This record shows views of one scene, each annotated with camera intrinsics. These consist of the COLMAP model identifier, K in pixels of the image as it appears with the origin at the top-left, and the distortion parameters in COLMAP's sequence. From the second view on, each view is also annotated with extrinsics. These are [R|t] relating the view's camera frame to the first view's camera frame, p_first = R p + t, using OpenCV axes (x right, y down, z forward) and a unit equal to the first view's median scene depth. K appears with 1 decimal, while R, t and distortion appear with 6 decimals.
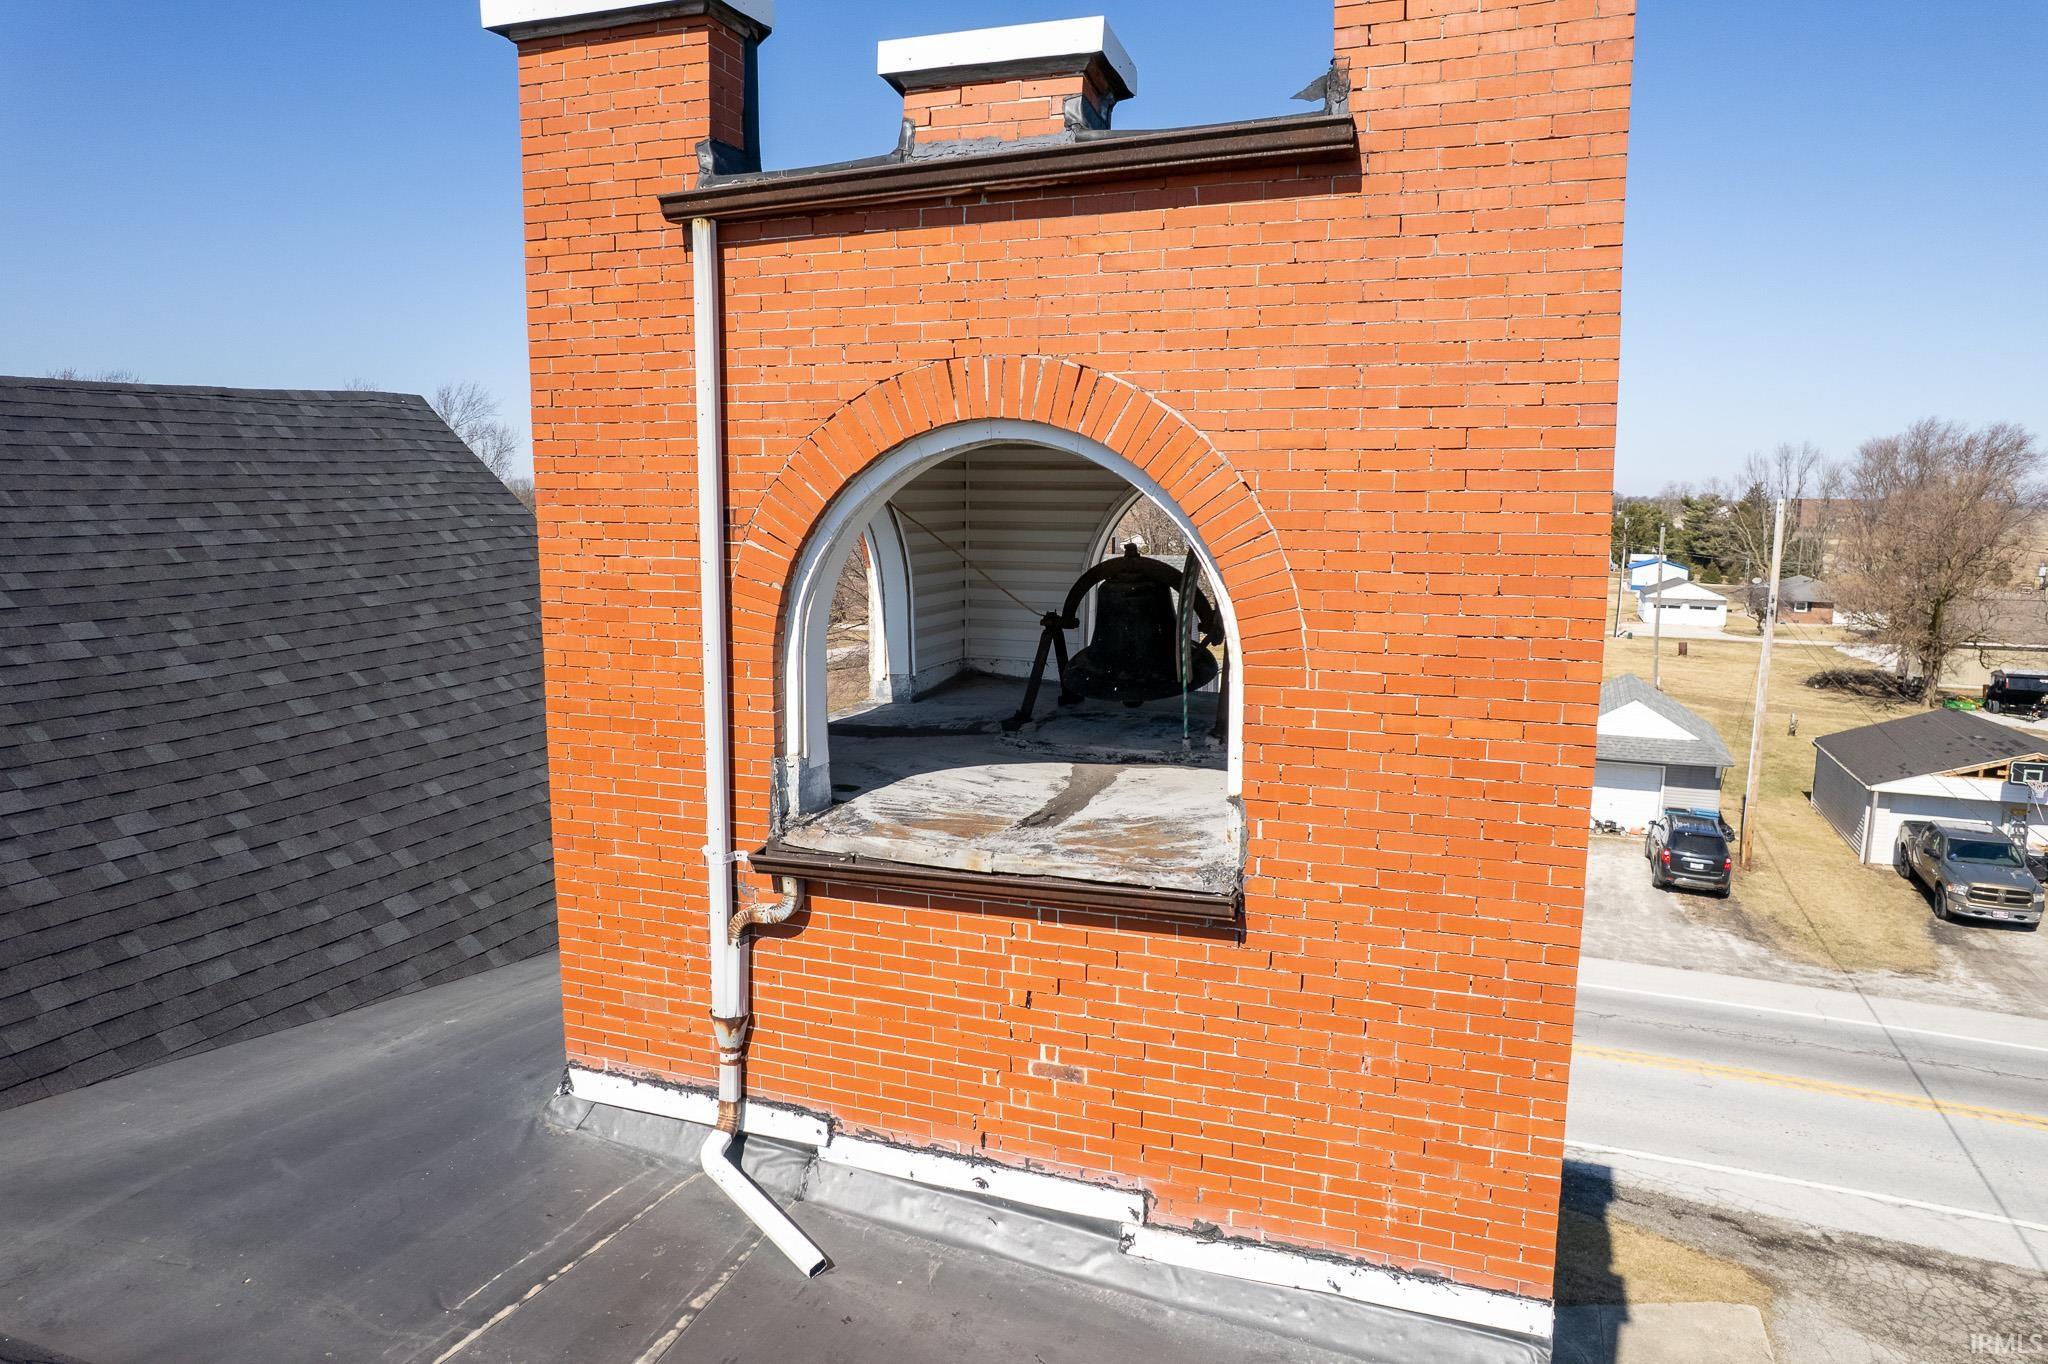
lens RADIAL K [[1314.1, 0, 1021.1], [0, 1314.1, 684.9], [0, 0, 1]] dist [-0.075795, 0.063078]
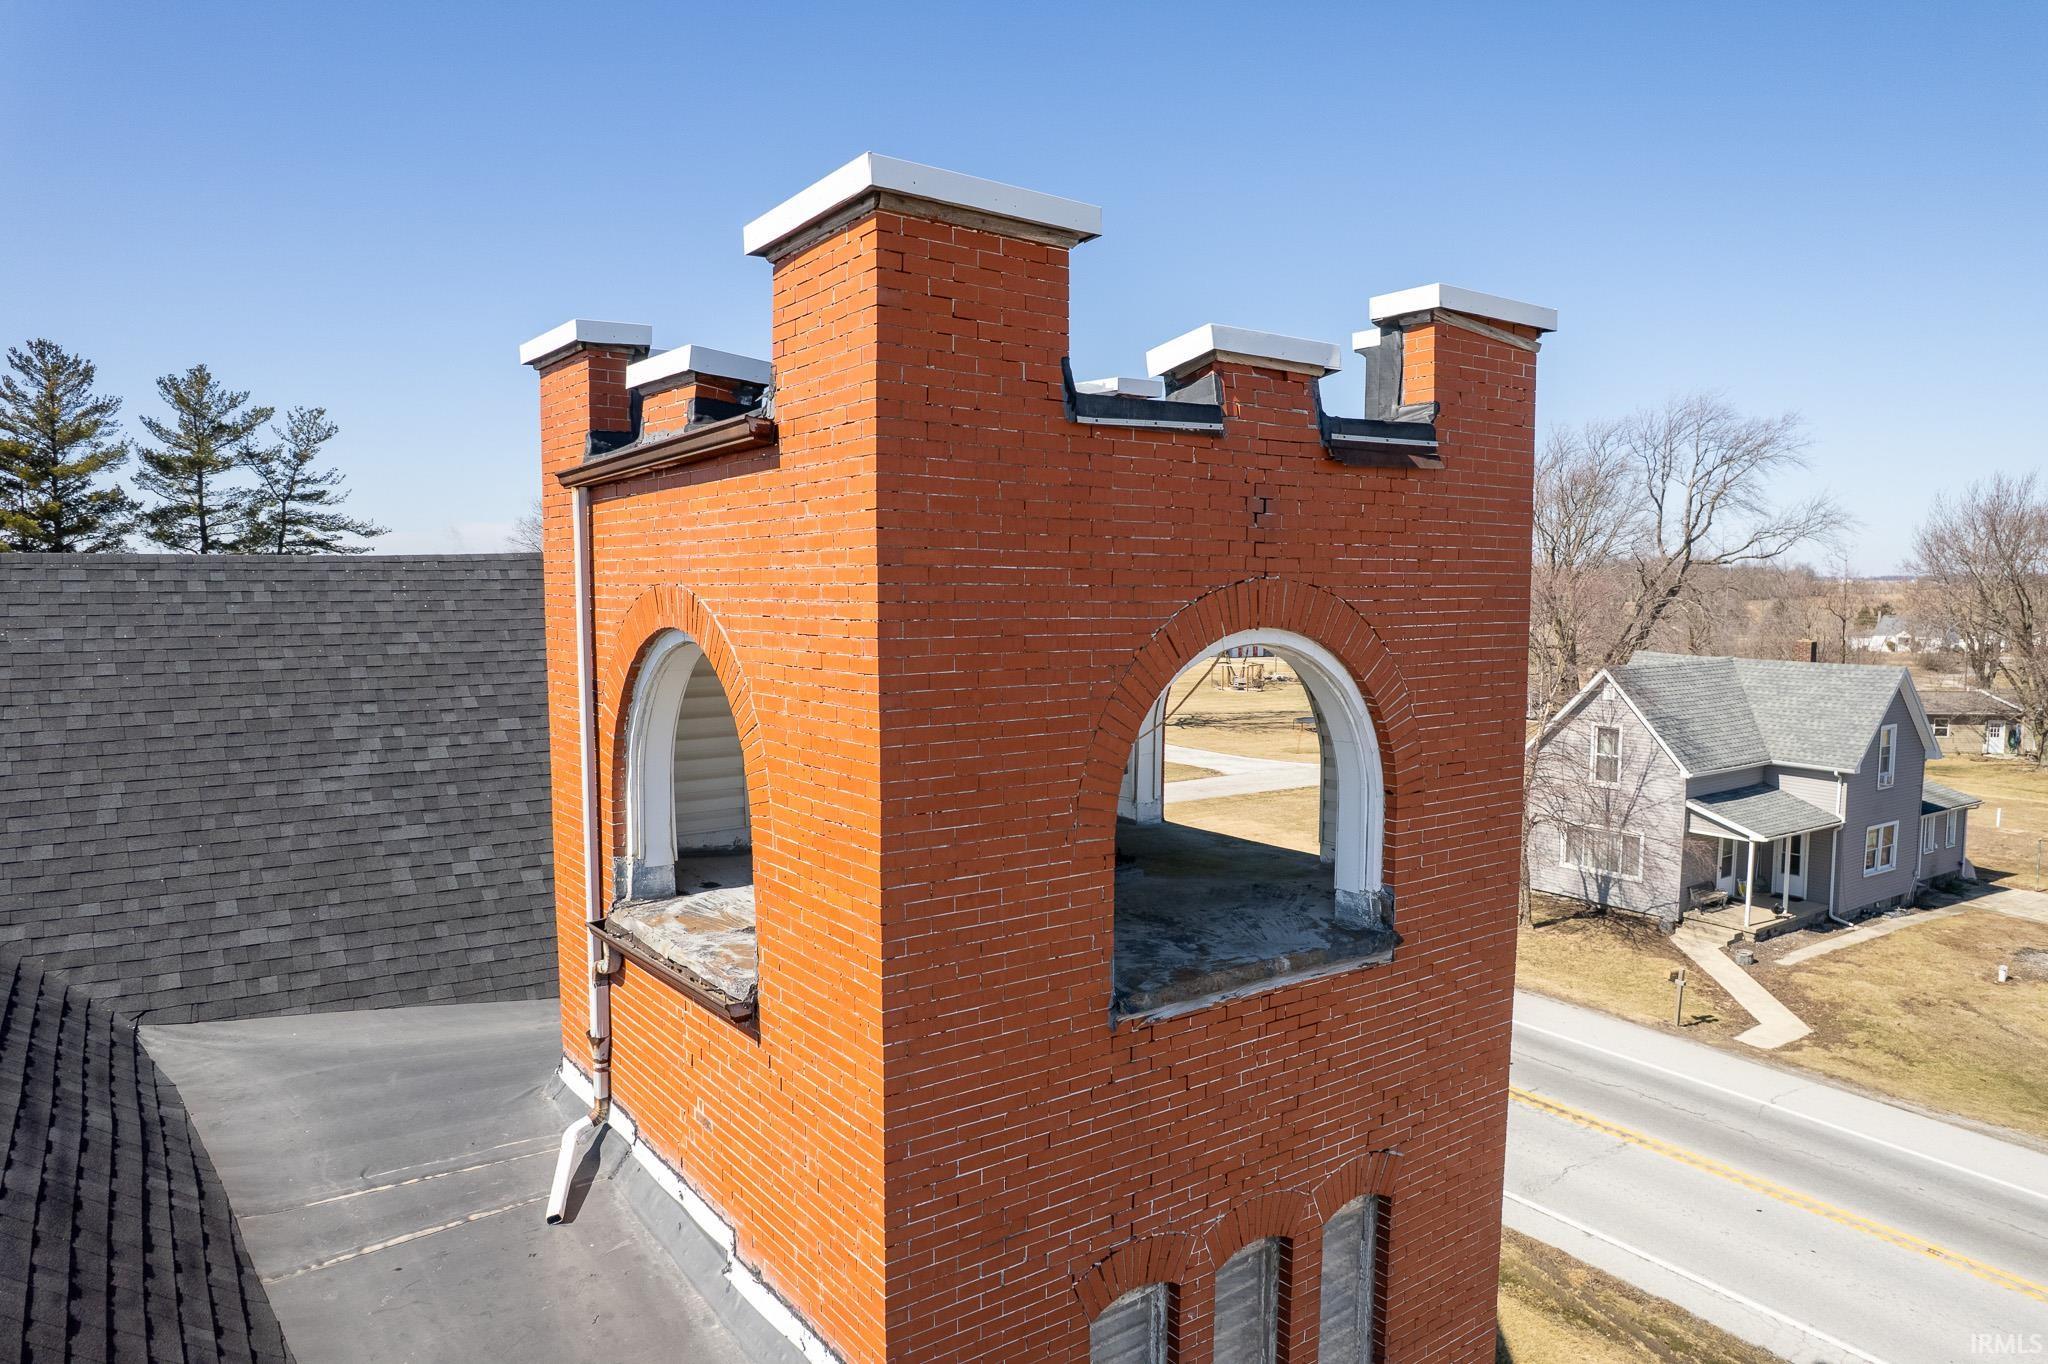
lens RADIAL K [[1314.1, 0, 1016.2], [0, 1314.1, 689.9], [0, 0, 1]] dist [-0.075795, 0.063078]
pose [[0.833942, 0.040976, -0.550328, 0.948713], [-0.073511, 0.996601, -0.037191, -0.104323], [0.546934, 0.071470, 0.834120, 0.050742]]
